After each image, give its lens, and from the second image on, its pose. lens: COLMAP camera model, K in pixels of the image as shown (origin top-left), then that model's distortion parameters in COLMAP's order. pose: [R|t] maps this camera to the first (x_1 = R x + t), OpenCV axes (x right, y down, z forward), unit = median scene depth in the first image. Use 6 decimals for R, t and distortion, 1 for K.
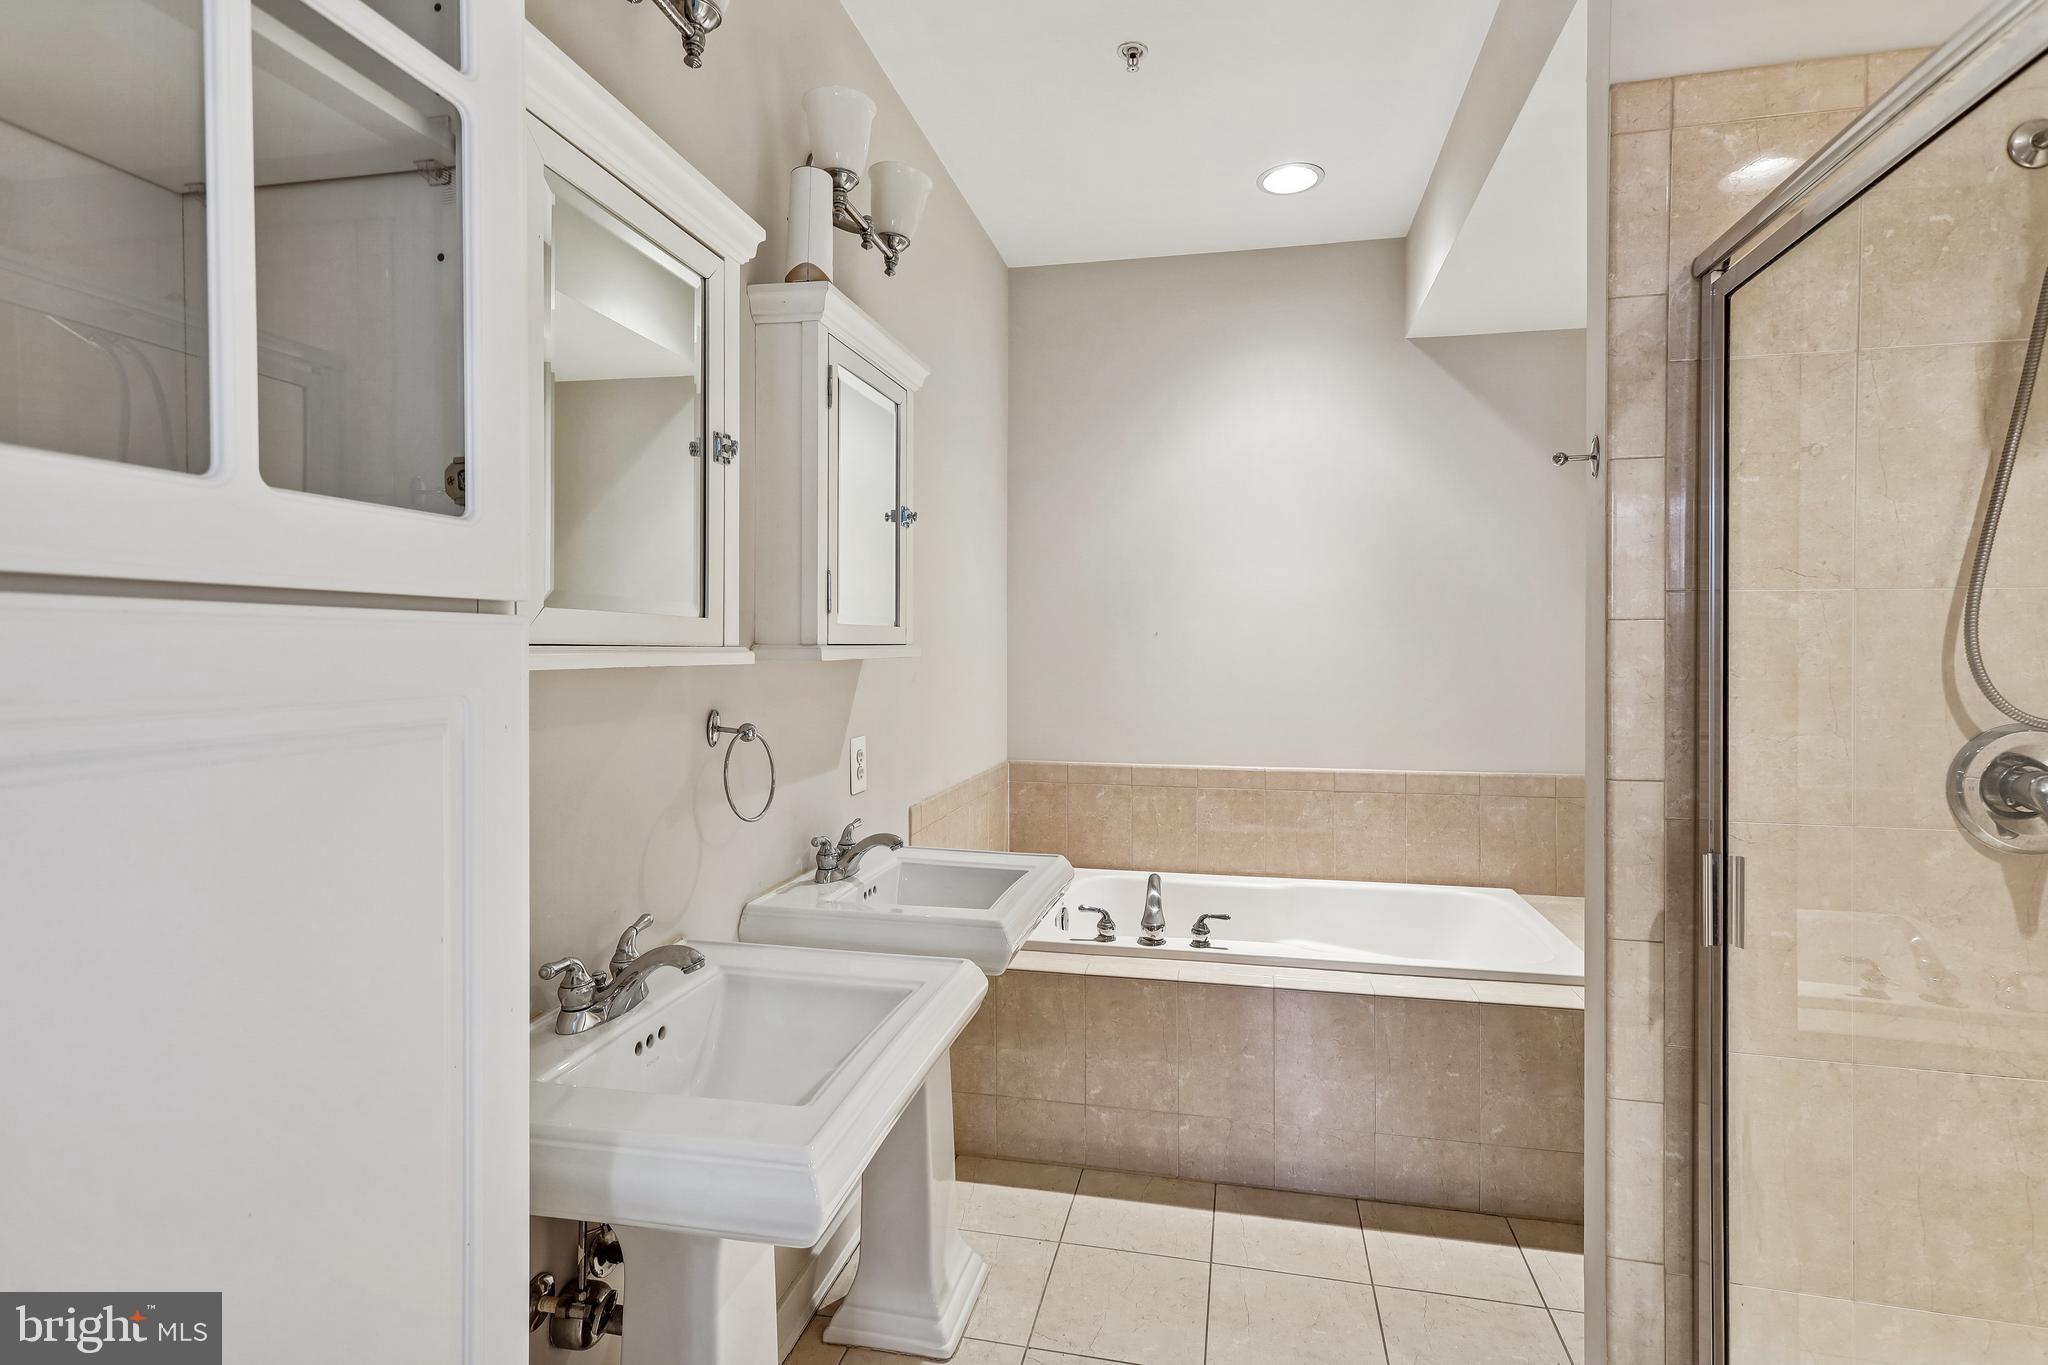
lens RADIAL K [[1015.6, 0, 1024.7], [0, 1015.6, 671.2], [0, 0, 1]] dist [-0.001284, 0.000751]
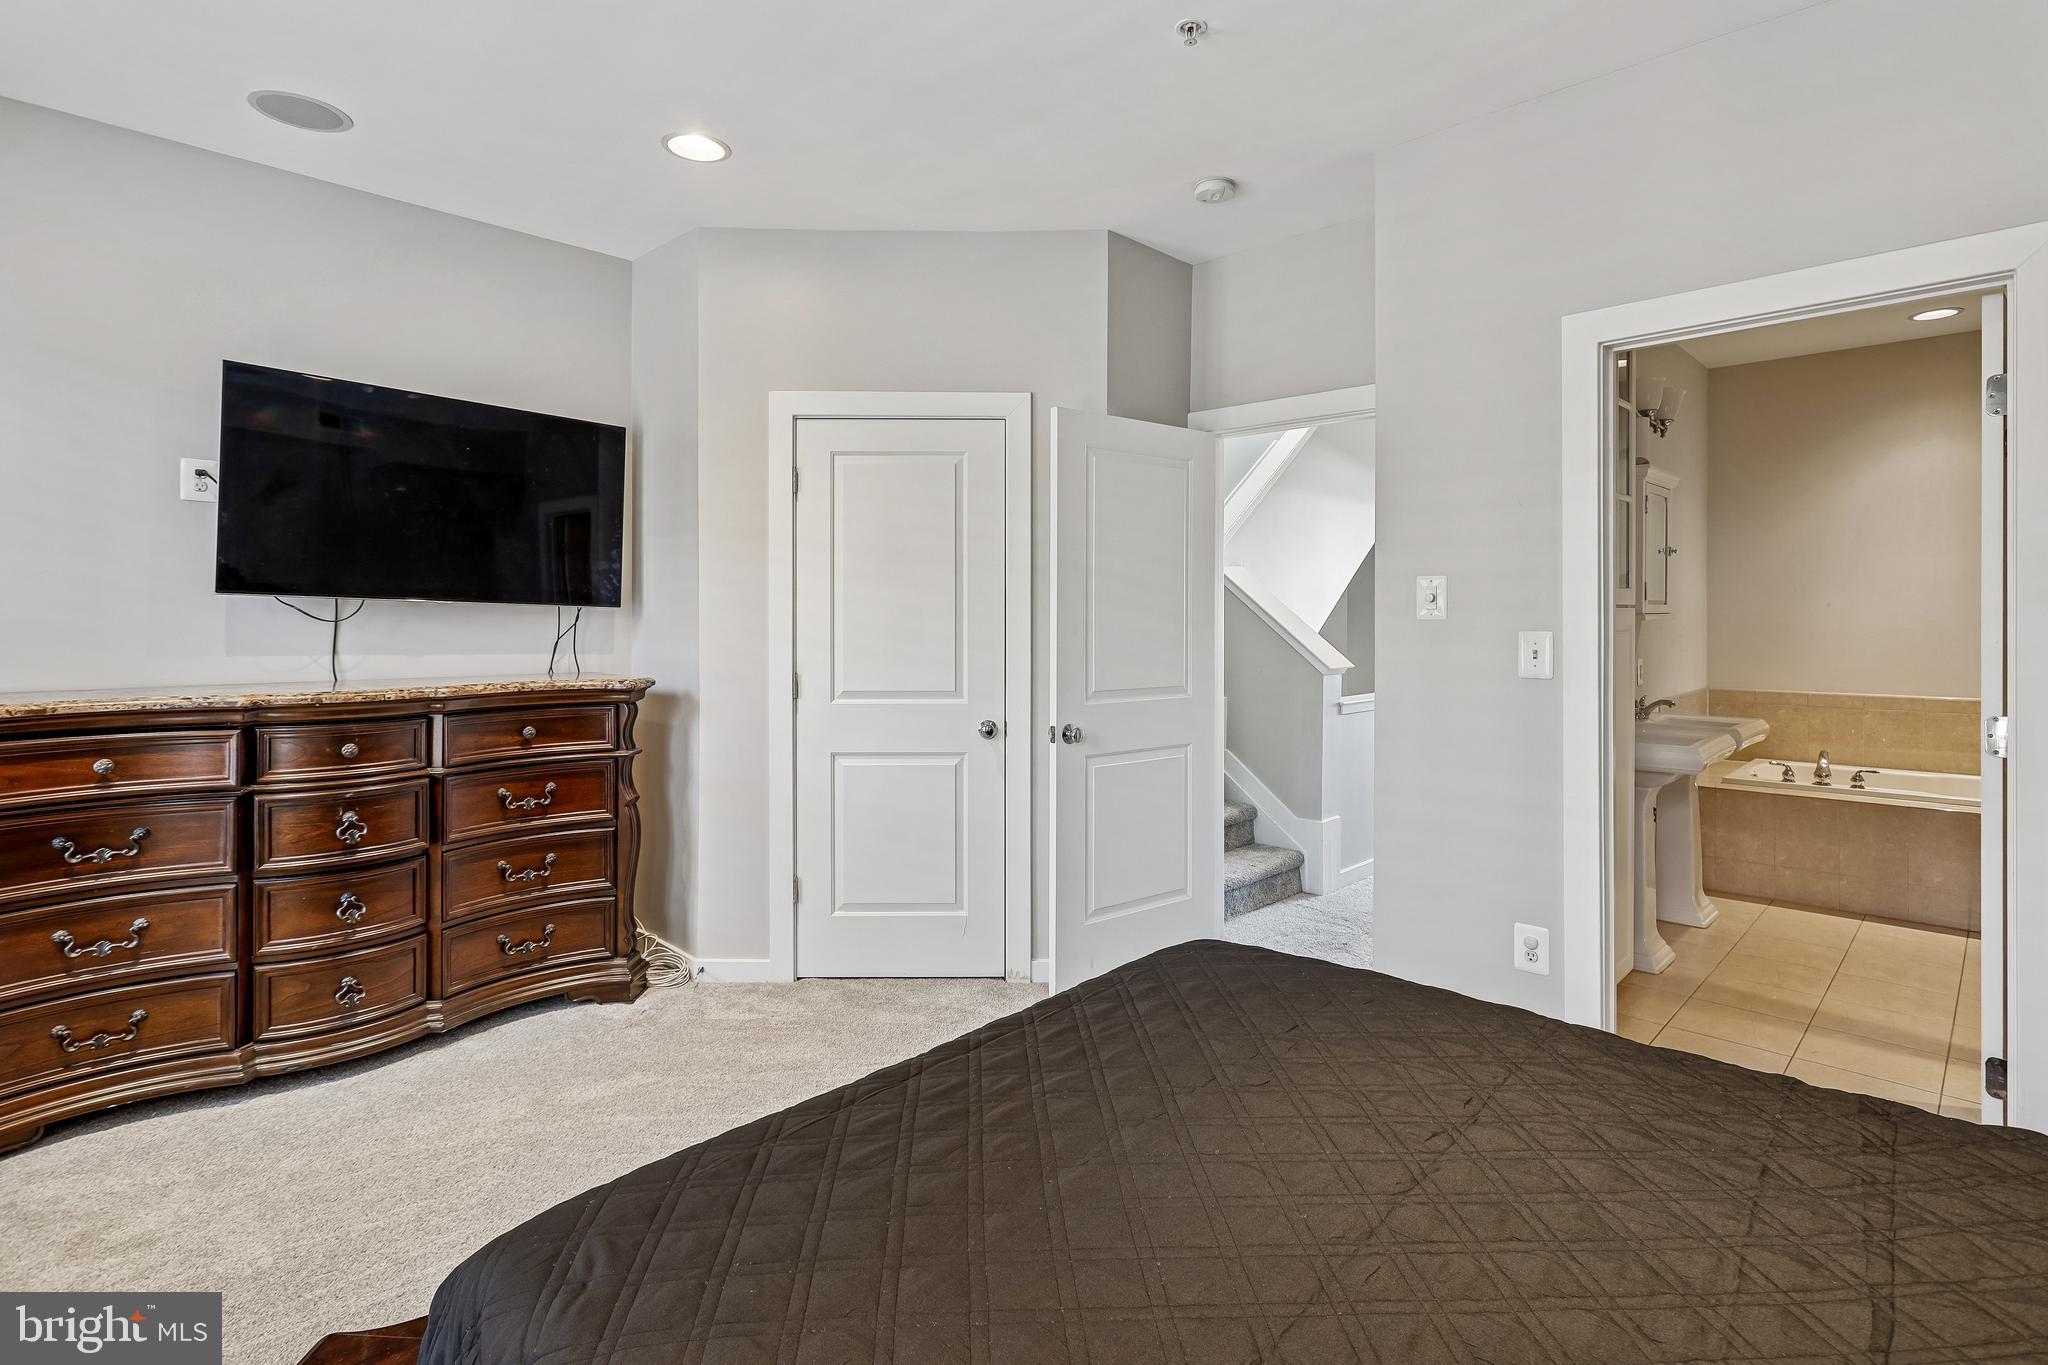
lens RADIAL K [[1015.6, 0, 1027.3], [0, 1015.6, 631.5], [0, 0, 1]] dist [-0.001284, 0.000751]
pose [[0.850765, 0.002160, -0.525542, -0.122662], [-0.007892, 0.999931, -0.008667, 0.033881], [0.525488, 0.011521, 0.850723, -1.234710]]
